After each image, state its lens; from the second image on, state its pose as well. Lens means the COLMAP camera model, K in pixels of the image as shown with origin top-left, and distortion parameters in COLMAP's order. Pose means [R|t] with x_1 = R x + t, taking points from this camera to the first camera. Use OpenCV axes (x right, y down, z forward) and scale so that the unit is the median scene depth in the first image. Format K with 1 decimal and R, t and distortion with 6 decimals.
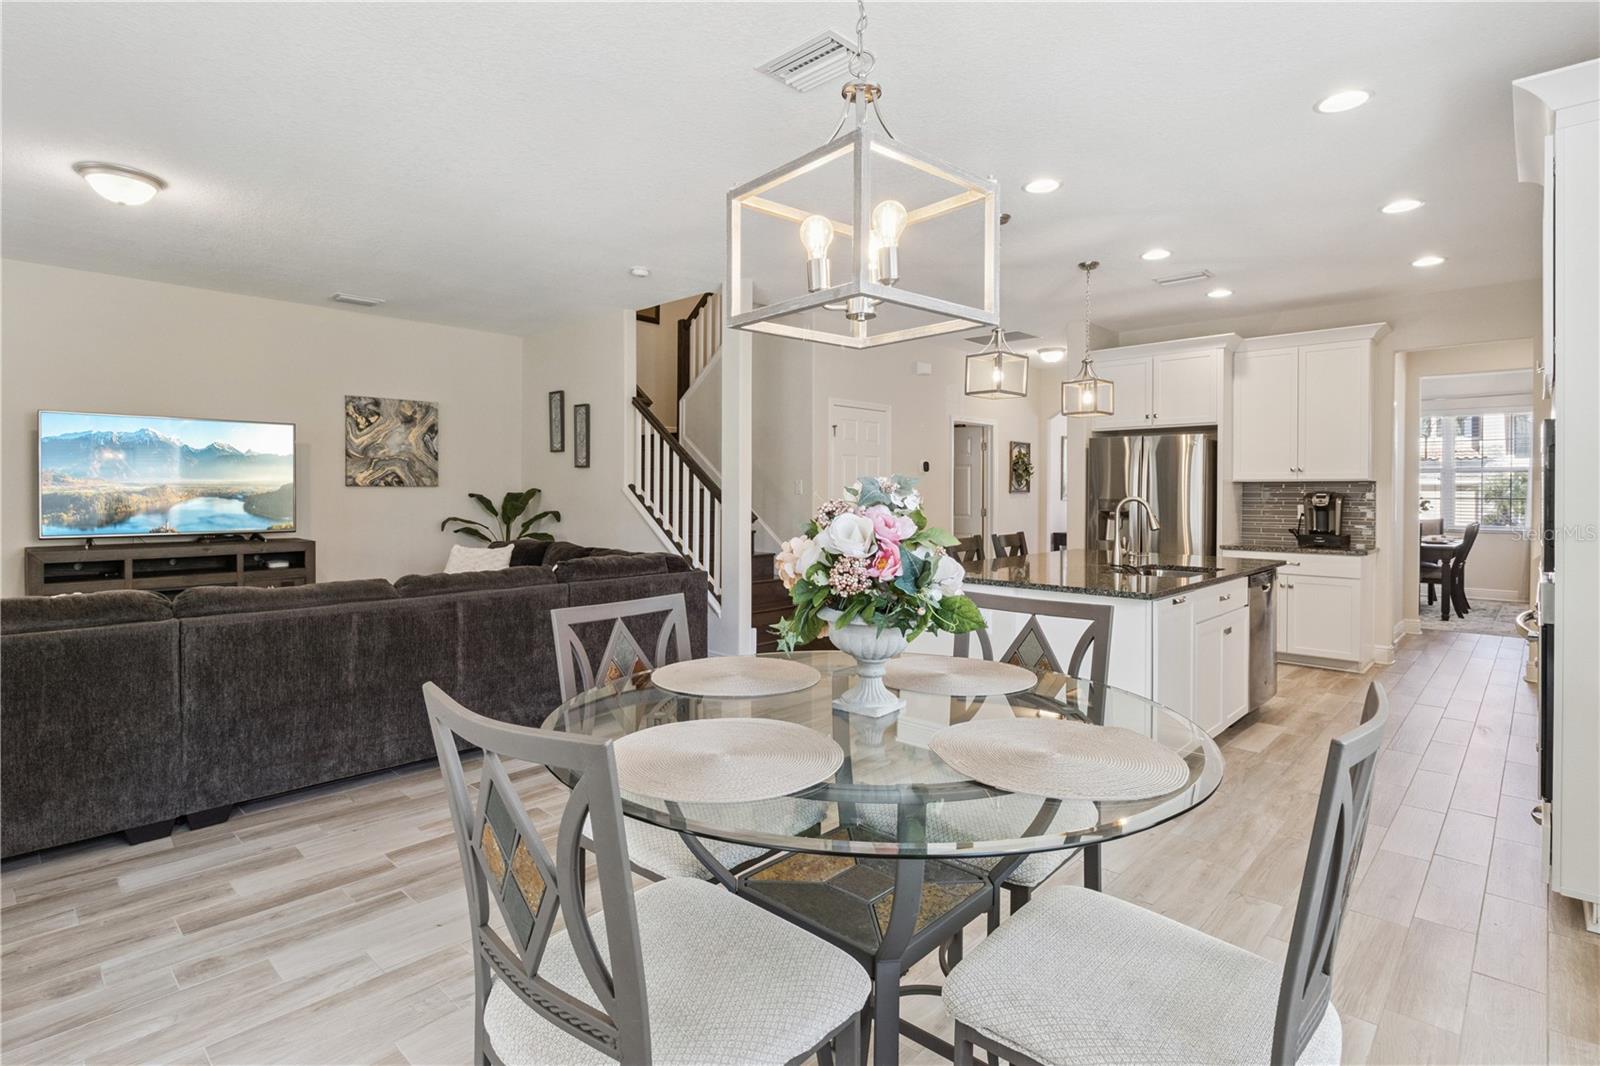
lens RADIAL K [[810.6, 0, 831.2], [0, 810.6, 500.1], [0, 0, 1]] dist [-0.001119, 0.001114]
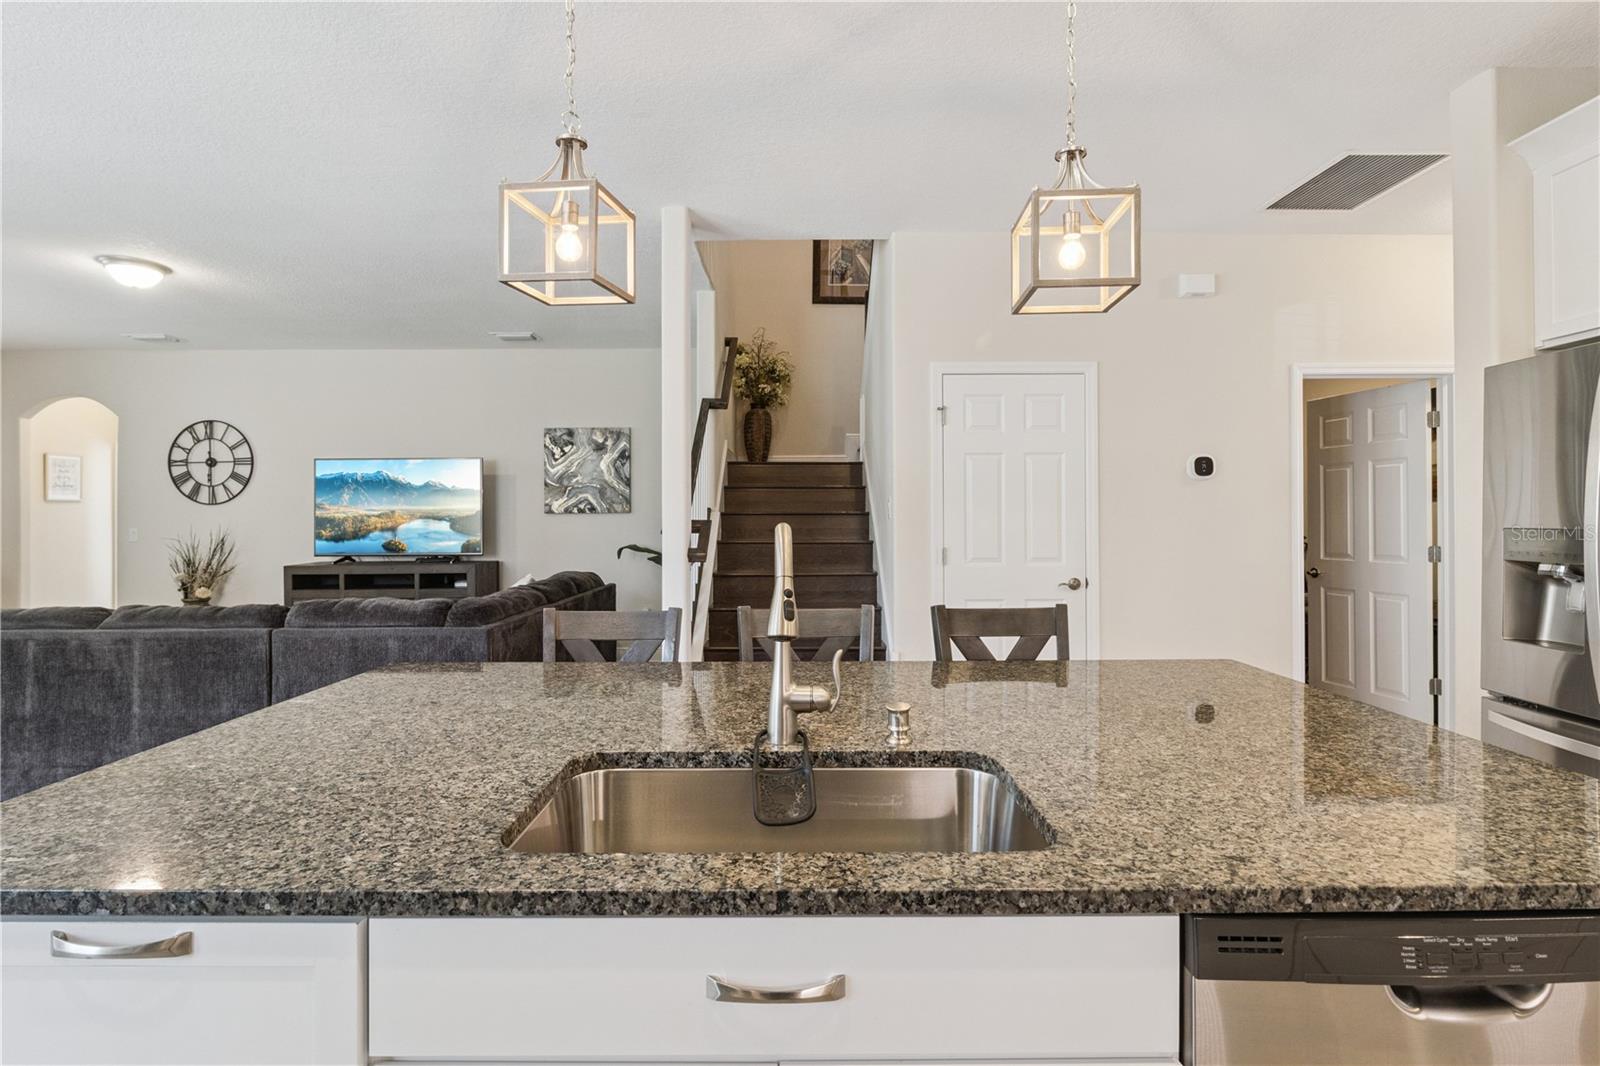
lens RADIAL K [[810.6, 0, 791.2], [0, 810.6, 527.6], [0, 0, 1]] dist [-0.001119, 0.001114]
pose [[0.662391, 0.003929, -0.749148, 0.402866], [-0.001480, 0.999991, 0.003937, -0.003347], [0.749157, -0.001499, 0.662391, 0.526820]]
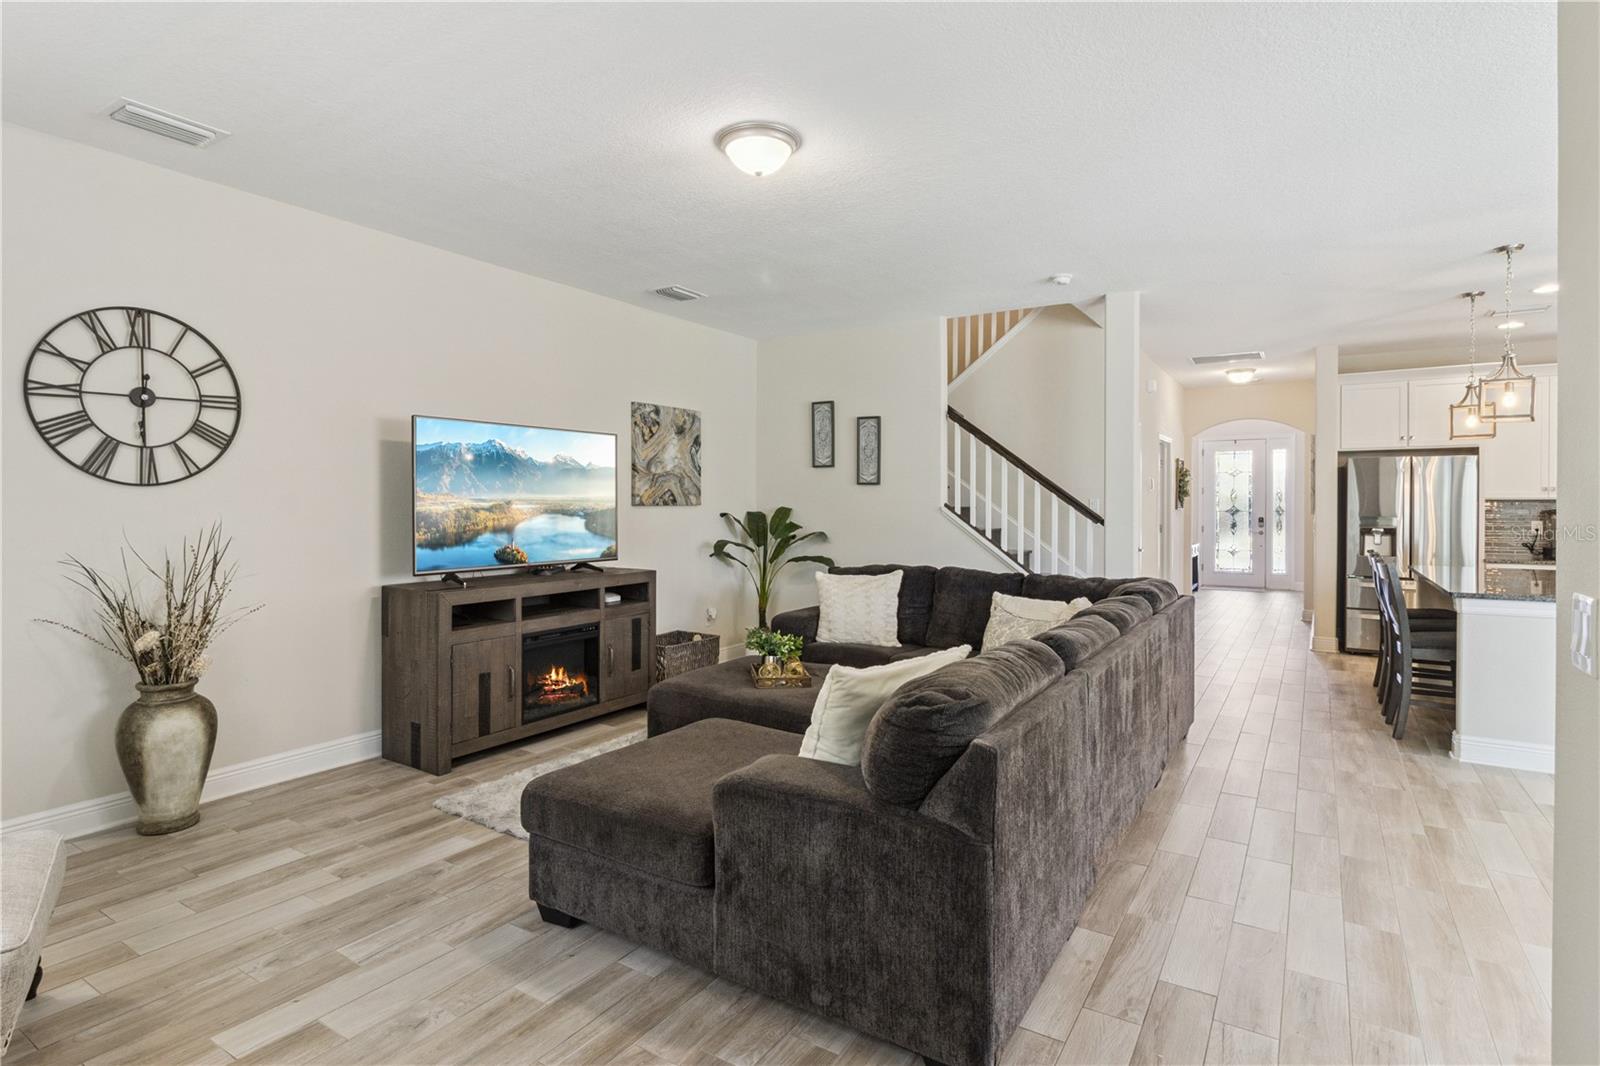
lens RADIAL K [[810.6, 0, 833.3], [0, 810.6, 510.4], [0, 0, 1]] dist [-0.001119, 0.001114]
pose [[0.984013, -0.002764, 0.178074, -0.531424], [0.002794, 0.999996, 0.000080, -0.011453], [-0.178073, 0.000418, 0.984017, 0.100376]]
